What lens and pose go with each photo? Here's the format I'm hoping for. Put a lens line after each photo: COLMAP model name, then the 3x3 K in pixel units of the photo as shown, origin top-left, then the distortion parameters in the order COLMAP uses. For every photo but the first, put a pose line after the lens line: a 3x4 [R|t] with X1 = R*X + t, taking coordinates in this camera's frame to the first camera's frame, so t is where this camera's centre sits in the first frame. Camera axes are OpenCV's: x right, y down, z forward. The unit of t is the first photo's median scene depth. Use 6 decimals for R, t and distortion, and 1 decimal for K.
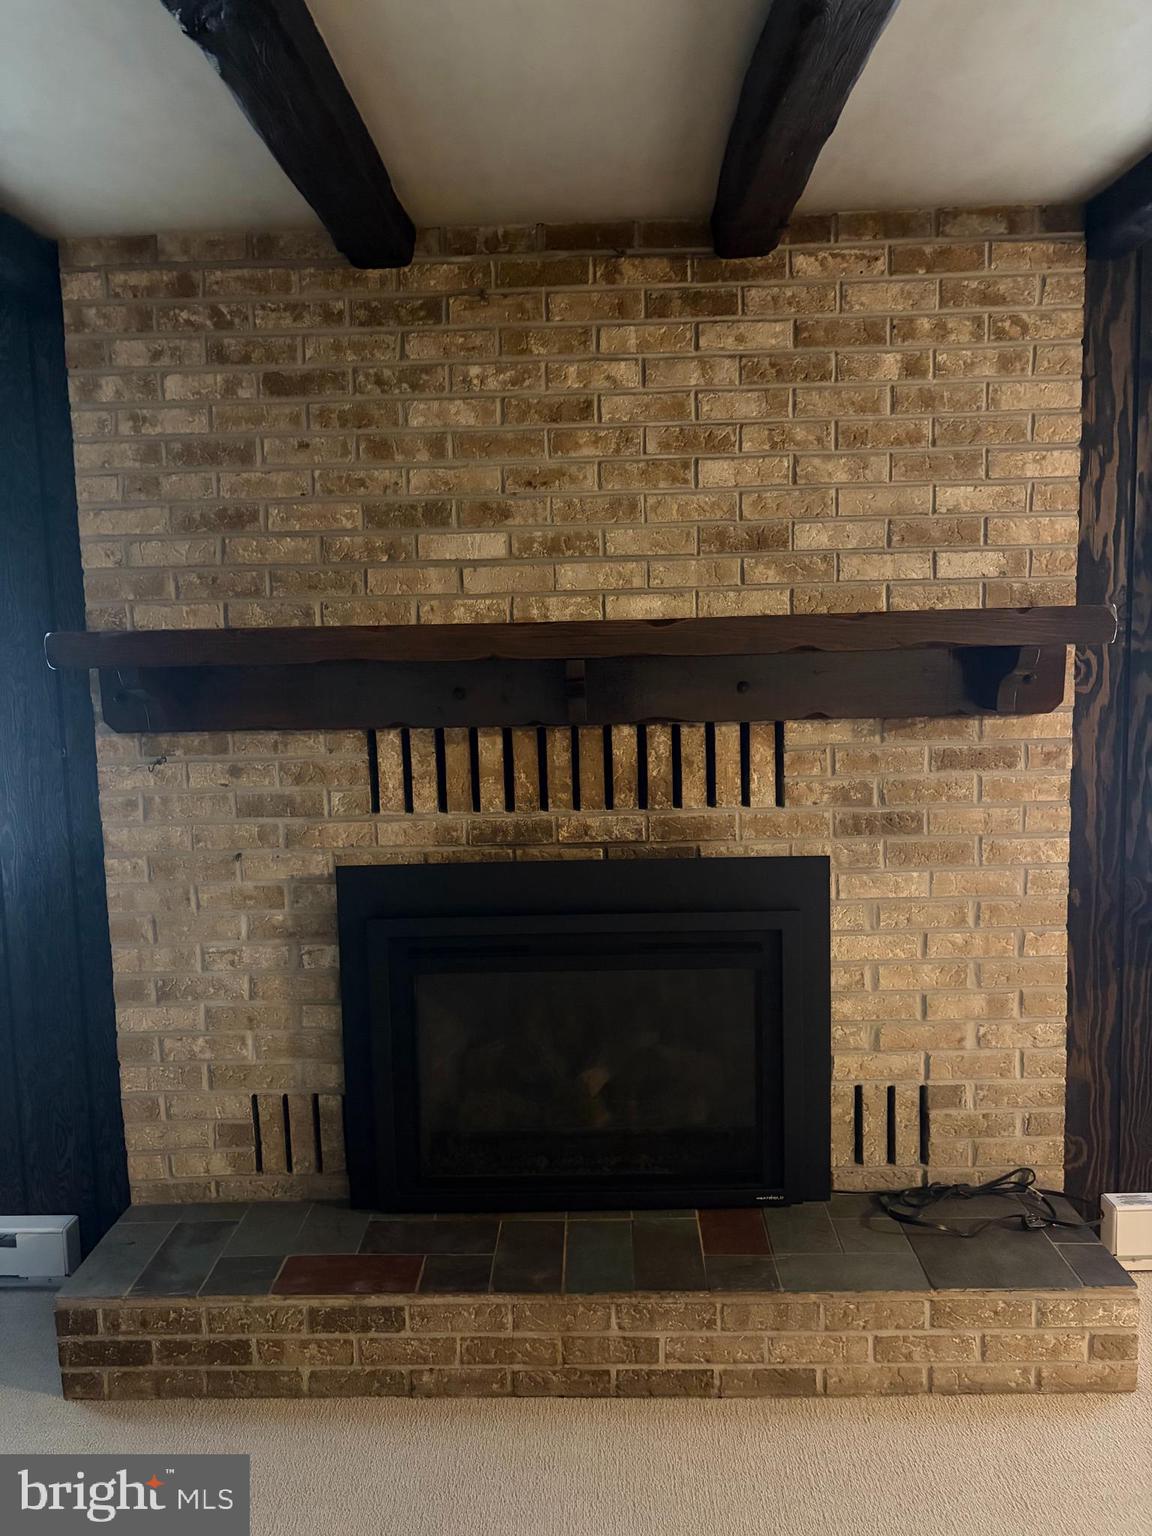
lens RADIAL K [[1147.7, 0, 575.2], [0, 1147.7, 776.4], [0, 0, 1]] dist [0.021562, -0.006485]
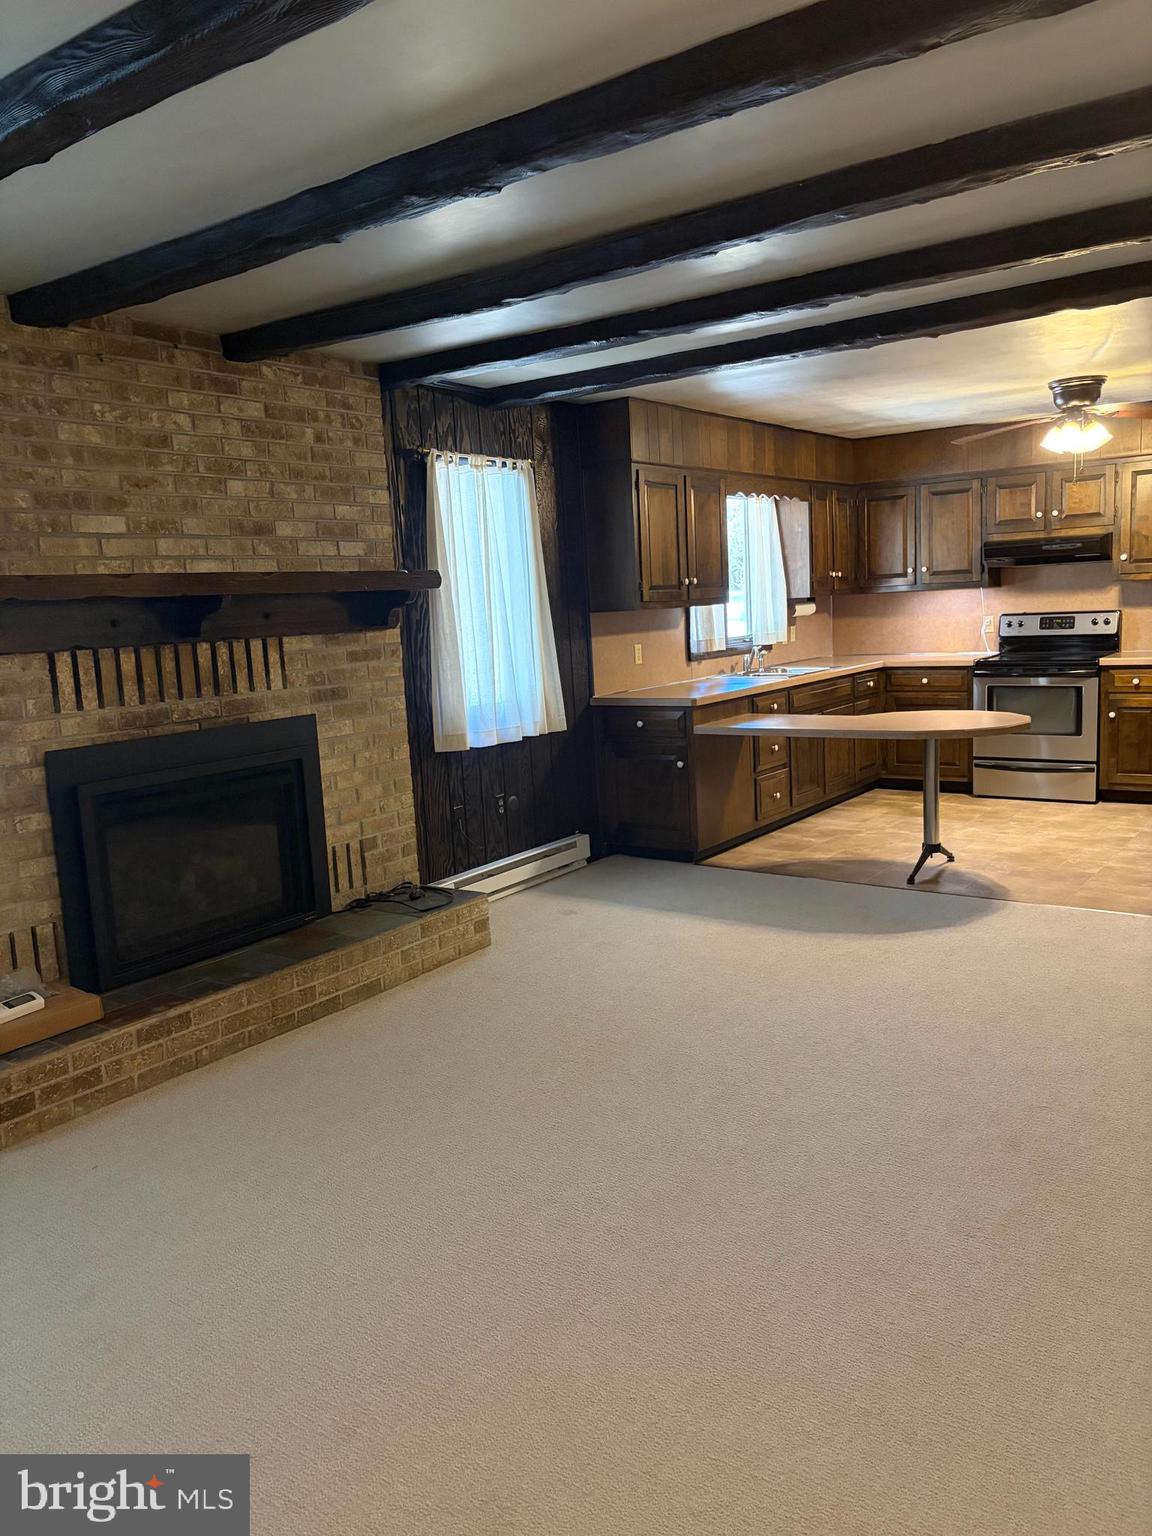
lens RADIAL K [[1147.7, 0, 582.5], [0, 1147.7, 767.3], [0, 0, 1]] dist [0.021562, -0.006485]
pose [[0.563503, -0.123962, 0.816760, -0.999180], [0.131116, 0.989566, 0.059729, 0.100866], [-0.815643, 0.073432, 0.573877, -0.329064]]
